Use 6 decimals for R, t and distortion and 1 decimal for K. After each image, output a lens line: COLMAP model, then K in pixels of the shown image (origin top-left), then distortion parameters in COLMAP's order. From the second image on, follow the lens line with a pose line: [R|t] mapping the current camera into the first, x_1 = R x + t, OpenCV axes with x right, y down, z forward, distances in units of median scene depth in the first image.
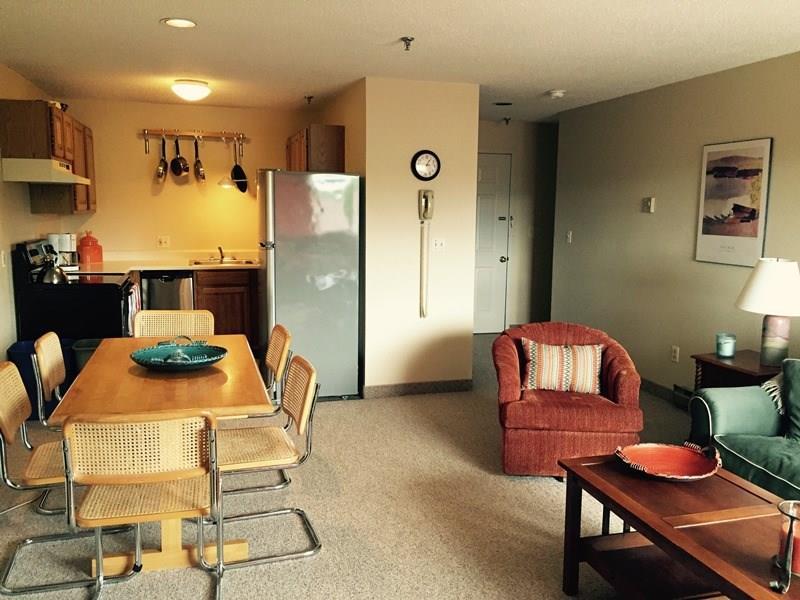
lens RADIAL K [[683.9, 0, 400.0], [0, 683.9, 300.0], [0, 0, 1]] dist [0.052461, -0.003713]
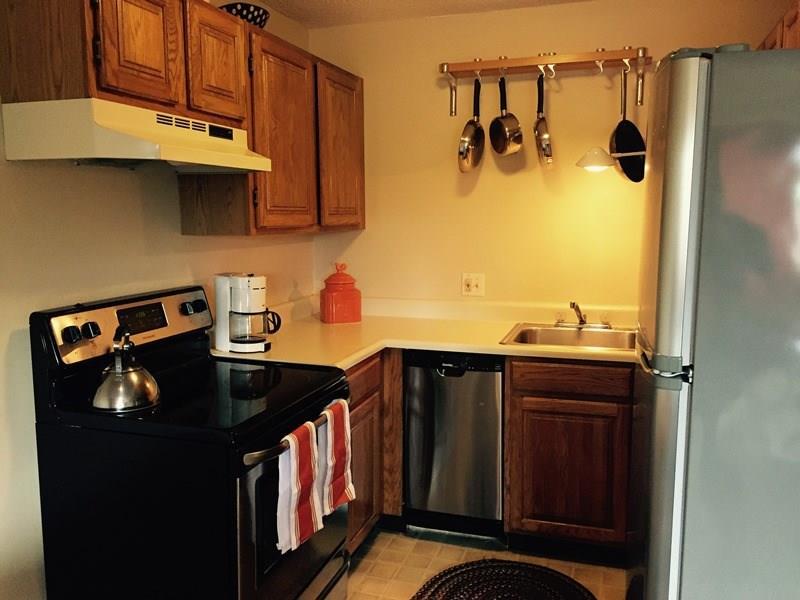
lens RADIAL K [[685.2, 0, 400.0], [0, 685.2, 300.0], [0, 0, 1]] dist [0.032054, -0.004325]
pose [[0.821902, 0.059041, -0.566561, -0.099724], [-0.065165, 0.997830, 0.009449, -0.076677], [0.565889, 0.029154, 0.823966, 0.563468]]
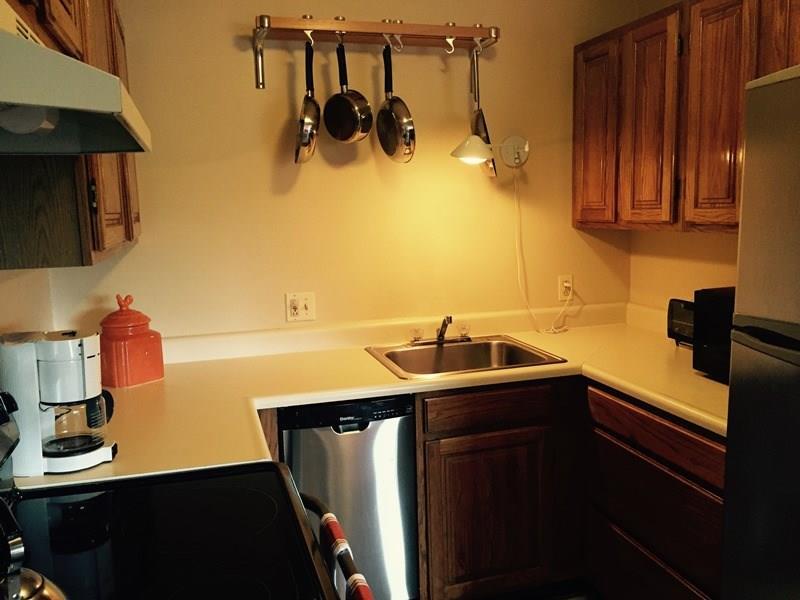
lens RADIAL K [[683.9, 0, 400.0], [0, 683.9, 300.0], [0, 0, 1]] dist [0.052461, -0.003713]
pose [[0.999317, -0.036926, 0.001250, -0.295364], [0.036924, 0.999317, 0.001601, -0.089721], [-0.001308, -0.001554, 0.999998, 0.613989]]
